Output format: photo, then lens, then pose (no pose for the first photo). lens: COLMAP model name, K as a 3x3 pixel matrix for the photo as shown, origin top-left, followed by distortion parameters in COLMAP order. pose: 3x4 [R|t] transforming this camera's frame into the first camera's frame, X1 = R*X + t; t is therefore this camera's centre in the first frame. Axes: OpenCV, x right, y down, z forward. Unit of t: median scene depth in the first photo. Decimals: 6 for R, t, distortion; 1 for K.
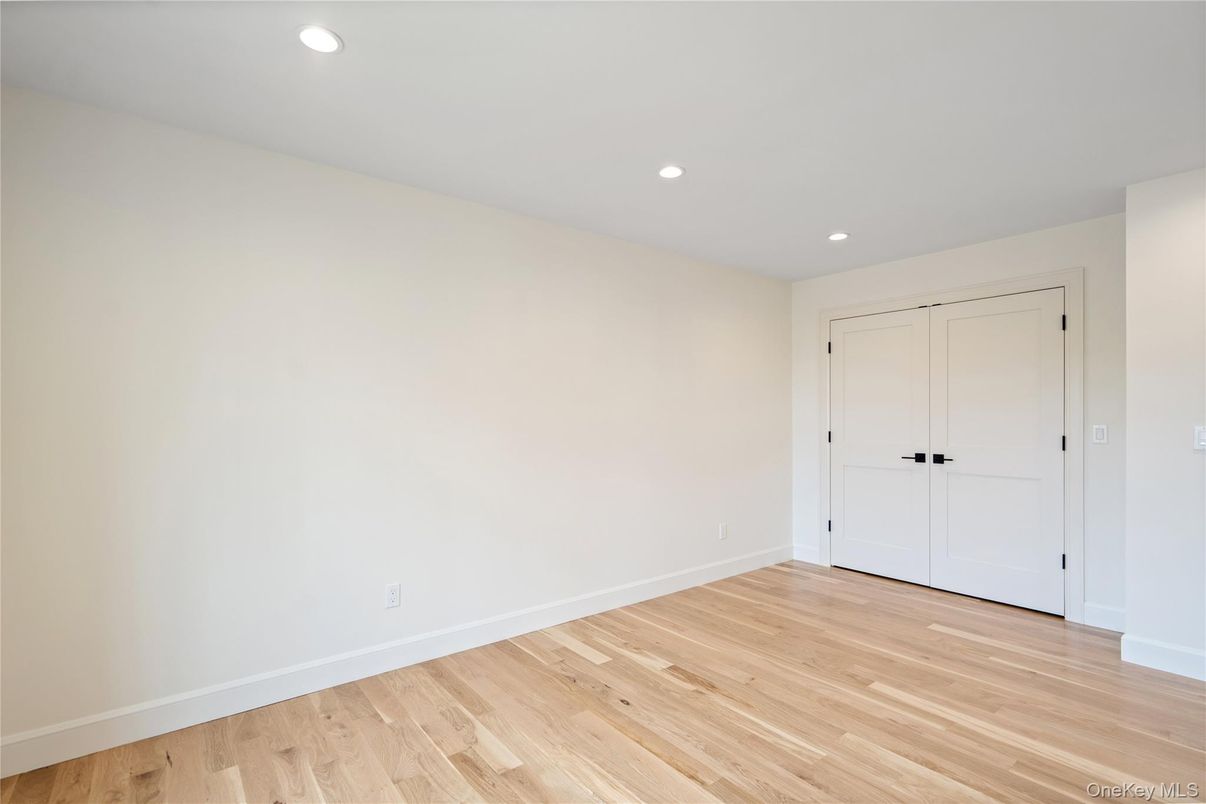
lens RADIAL K [[550.9, 0, 601.6], [0, 550.9, 409.3], [0, 0, 1]] dist [-0.002519, 0.001749]
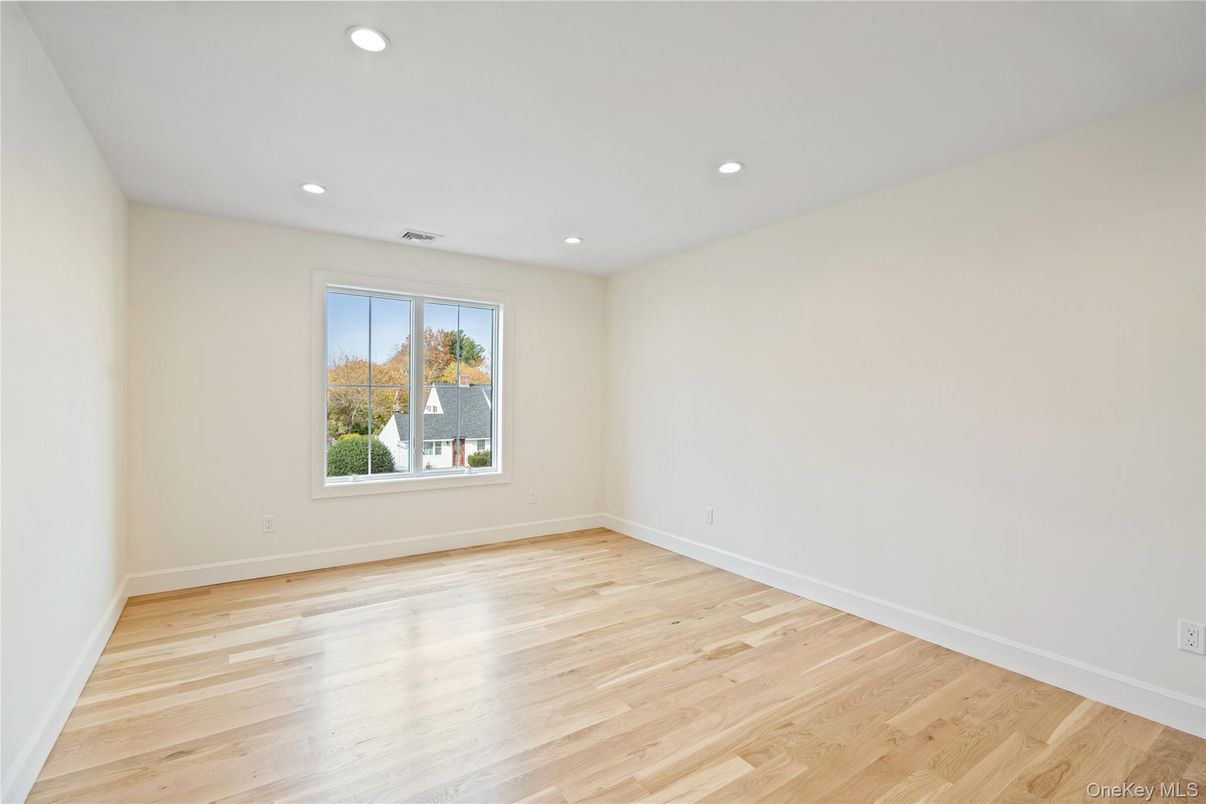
lens RADIAL K [[550.9, 0, 603.4], [0, 550.9, 398.6], [0, 0, 1]] dist [-0.002519, 0.001749]
pose [[-0.064182, 0.003516, -0.997932, 1.246372], [0.009346, 0.999952, 0.002922, 0.006742], [0.997894, -0.009139, -0.064212, 0.864969]]
